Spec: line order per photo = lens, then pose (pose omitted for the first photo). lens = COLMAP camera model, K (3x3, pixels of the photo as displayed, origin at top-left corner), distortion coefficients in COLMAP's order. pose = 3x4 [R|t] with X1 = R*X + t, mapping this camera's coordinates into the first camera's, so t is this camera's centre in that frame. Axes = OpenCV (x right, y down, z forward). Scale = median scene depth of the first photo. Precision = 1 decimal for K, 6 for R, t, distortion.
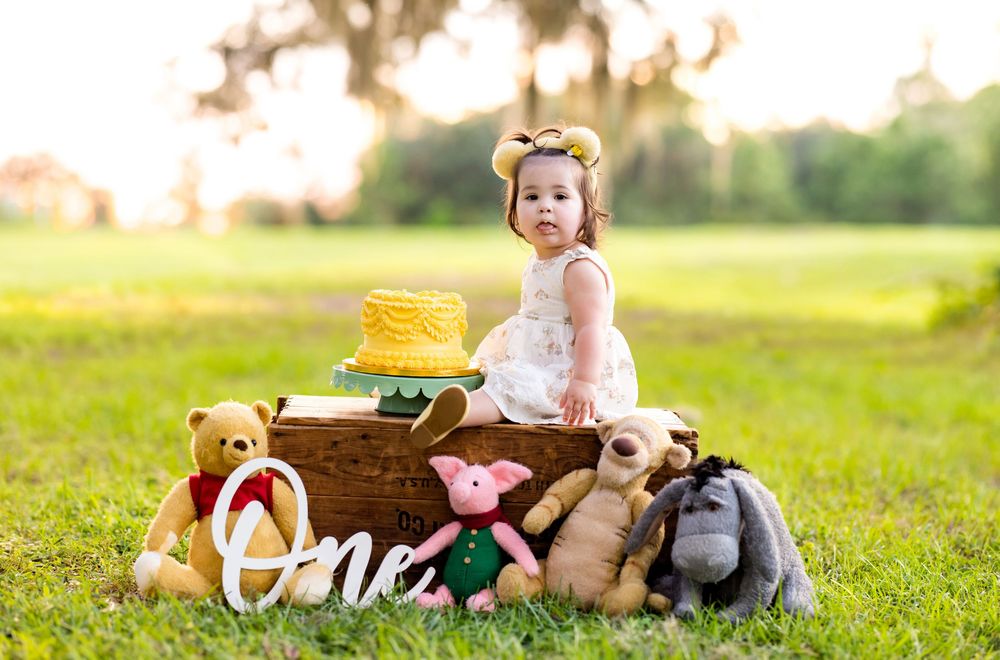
lens RADIAL K [[2533.1, 0, 500.0], [0, 2533.1, 330.0], [0, 0, 1]] dist [-0.070698, 0.858831]
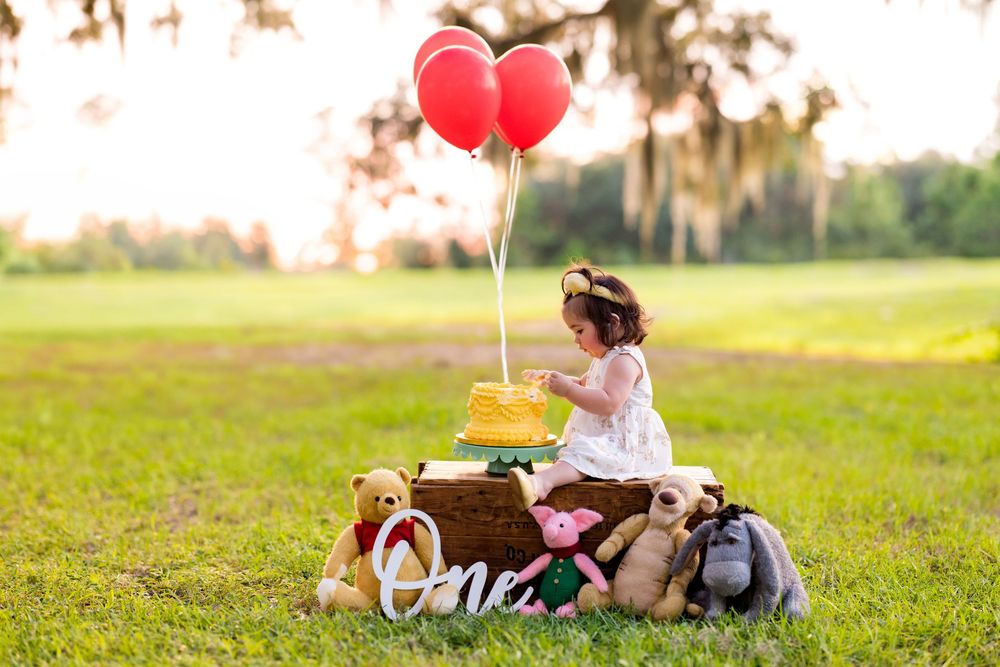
lens RADIAL K [[2395.7, 0, 500.0], [0, 2395.7, 333.5], [0, 0, 1]] dist [-0.053720, 0.079713]
pose [[0.998238, -0.016534, -0.056984, 0.032644], [0.016001, 0.999824, -0.009800, -0.031571], [0.057136, 0.008871, 0.998327, -0.304110]]
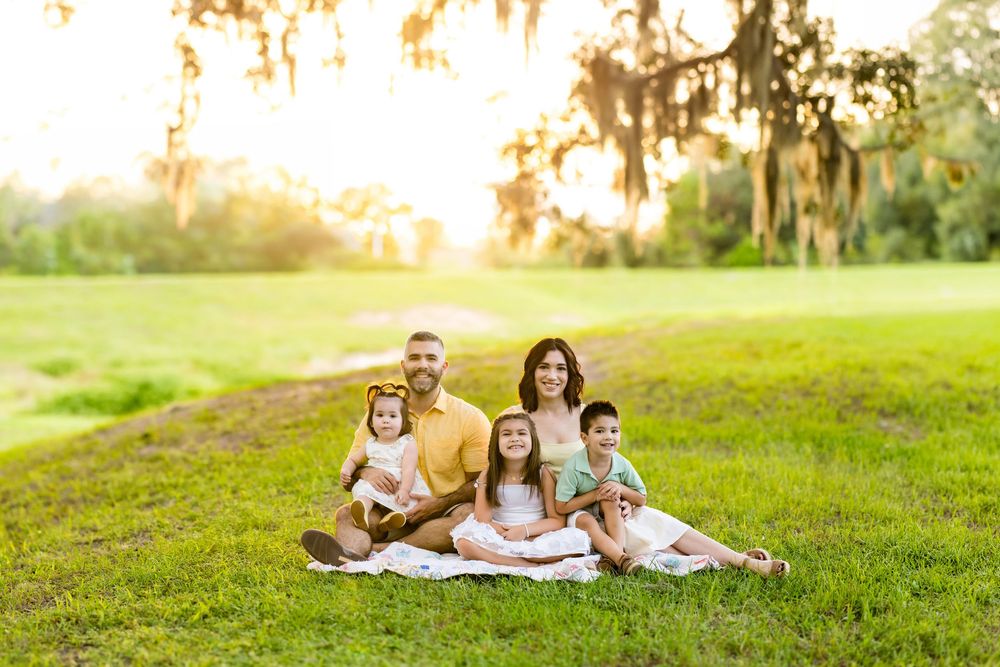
lens RADIAL K [[2529.7, 0, 384.6], [0, 2529.7, 333.3], [0, 0, 1]] dist [-0.003156, 0.090241]
pose [[0.984502, -0.007877, -0.175196, 0.226984], [0.007005, 0.999960, -0.005591, -0.089082], [0.175233, 0.004277, 0.984518, -1.218762]]
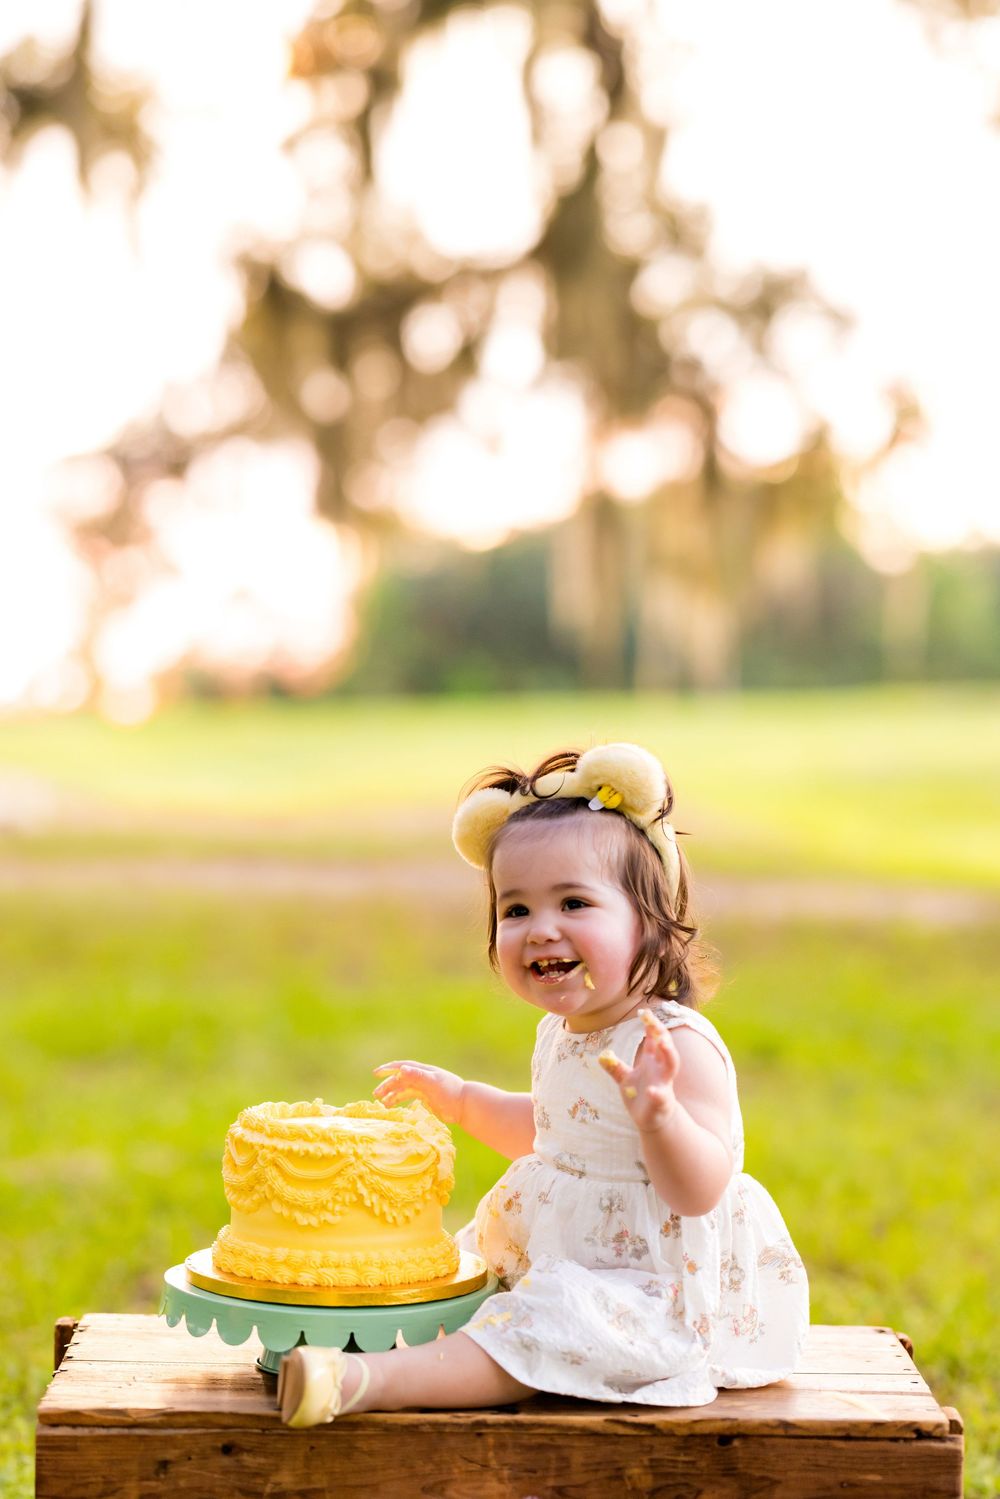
lens RADIAL K [[3792.0, 0, 500.0], [0, 3792.0, 749.5], [0, 0, 1]] dist [-0.003156, 0.090241]
pose [[0.999662, -0.019838, -0.016775, 0.009120], [0.019417, 0.999501, -0.024896, -0.065354], [0.017261, 0.024562, 0.999549, 0.317825]]
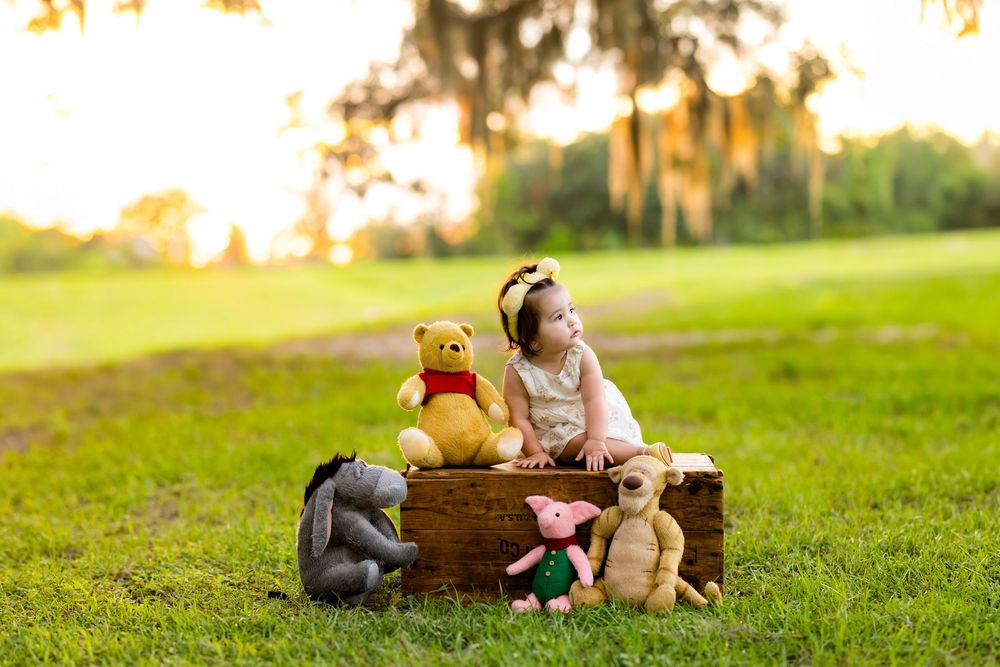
lens RADIAL K [[2506.8, 0, 418.9], [0, 2506.8, 335.1], [0, 0, 1]] dist [-0.044214, -0.123904]
pose [[0.995715, -0.041777, -0.082497, 0.031119], [0.041361, 0.999121, -0.006746, -0.029374], [0.082706, 0.003305, 0.996569, -0.324560]]
